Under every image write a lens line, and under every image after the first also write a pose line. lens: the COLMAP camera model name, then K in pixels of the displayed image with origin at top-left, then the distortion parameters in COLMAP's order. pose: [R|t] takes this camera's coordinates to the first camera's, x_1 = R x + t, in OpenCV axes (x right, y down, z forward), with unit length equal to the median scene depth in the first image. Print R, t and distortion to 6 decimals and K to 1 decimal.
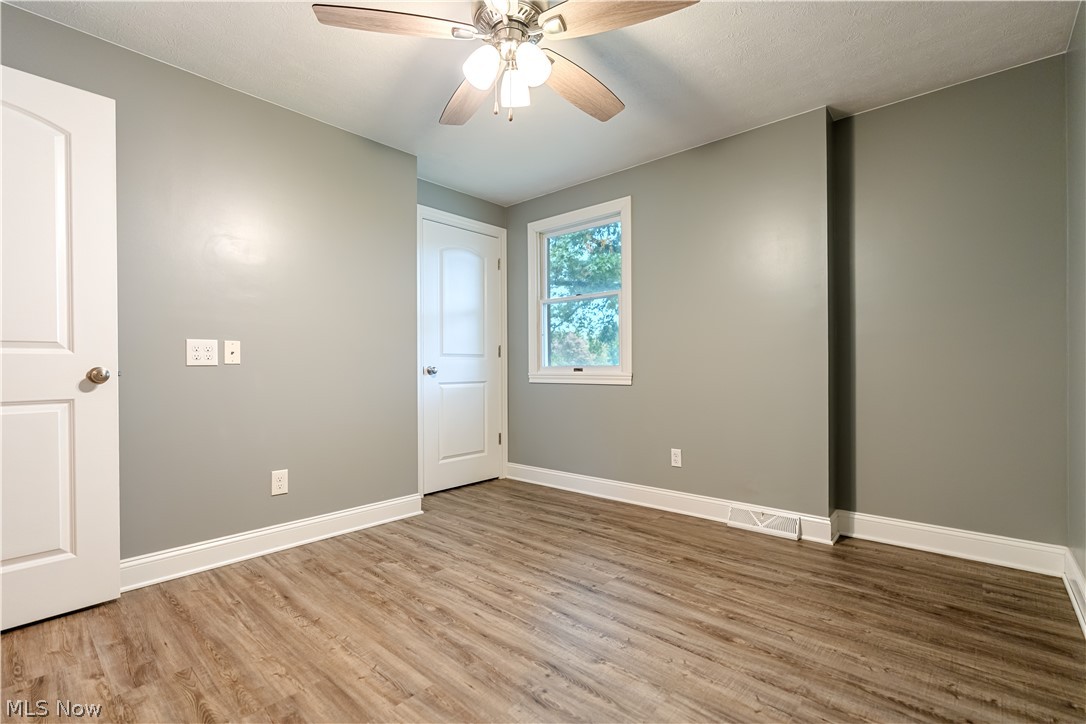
lens RADIAL K [[494.7, 0, 543.1], [0, 494.7, 369.9], [0, 0, 1]] dist [-0.001376, -0.001001]
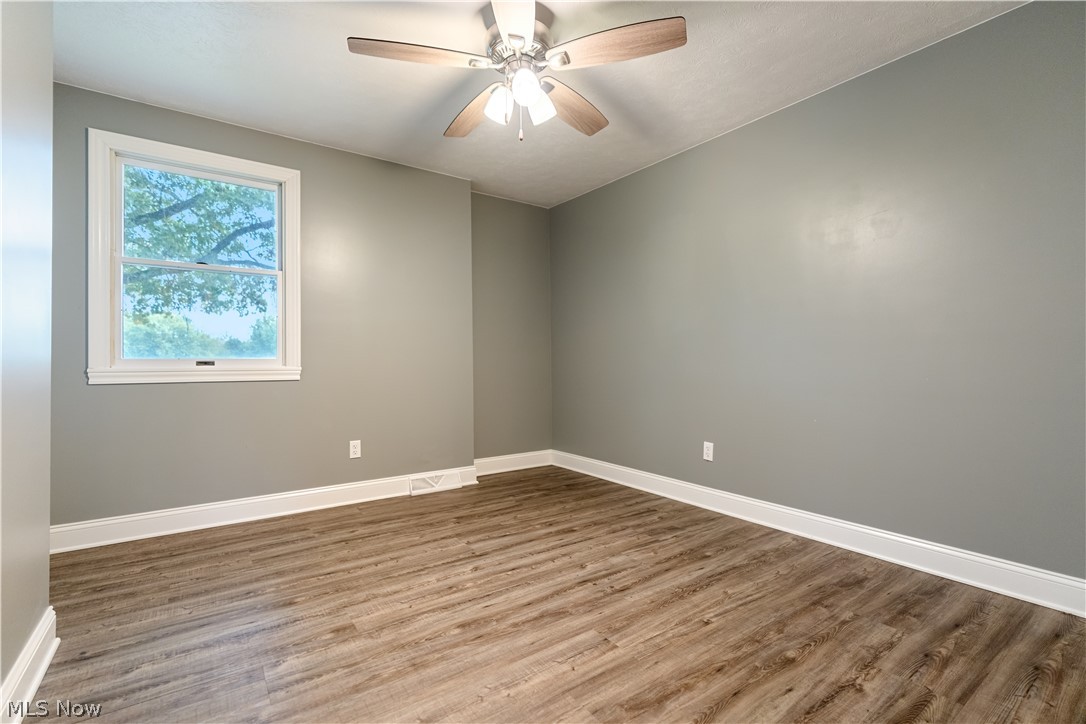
lens RADIAL K [[494.7, 0, 544.3], [0, 494.7, 358.9], [0, 0, 1]] dist [-0.001376, -0.001001]
pose [[0.209104, 0.011975, 0.977820, -0.855418], [0.005743, 0.999893, -0.013474, 0.009186], [-0.977877, 0.008433, 0.209013, 0.531976]]
